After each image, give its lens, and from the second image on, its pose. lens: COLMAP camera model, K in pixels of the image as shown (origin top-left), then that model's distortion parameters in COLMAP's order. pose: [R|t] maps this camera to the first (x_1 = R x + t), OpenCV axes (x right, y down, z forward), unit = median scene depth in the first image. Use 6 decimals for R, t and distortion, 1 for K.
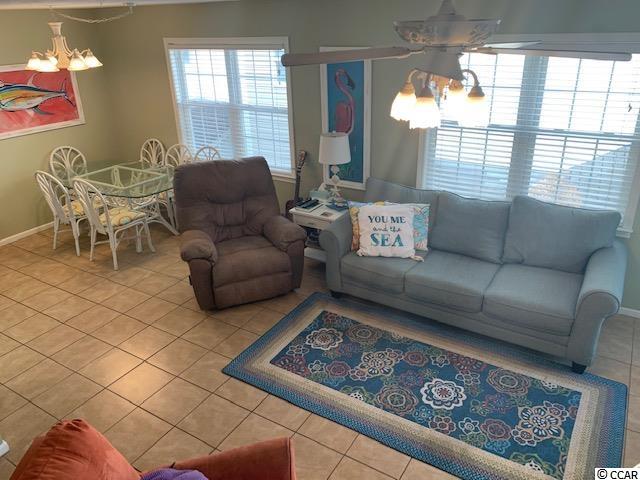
lens RADIAL K [[486.9, 0, 320.0], [0, 486.9, 240.0], [0, 0, 1]] dist [0.000470, -0.000335]
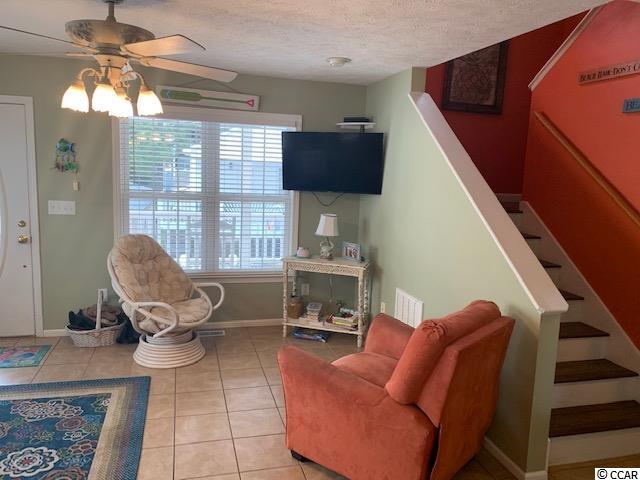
lens RADIAL K [[486.9, 0, 320.0], [0, 486.9, 240.0], [0, 0, 1]] dist [0.000470, -0.000335]
pose [[-0.737949, -0.102949, 0.666958, -0.663829], [0.261799, 0.867229, 0.423526, -0.242551], [-0.622007, 0.487150, -0.613019, 1.097810]]
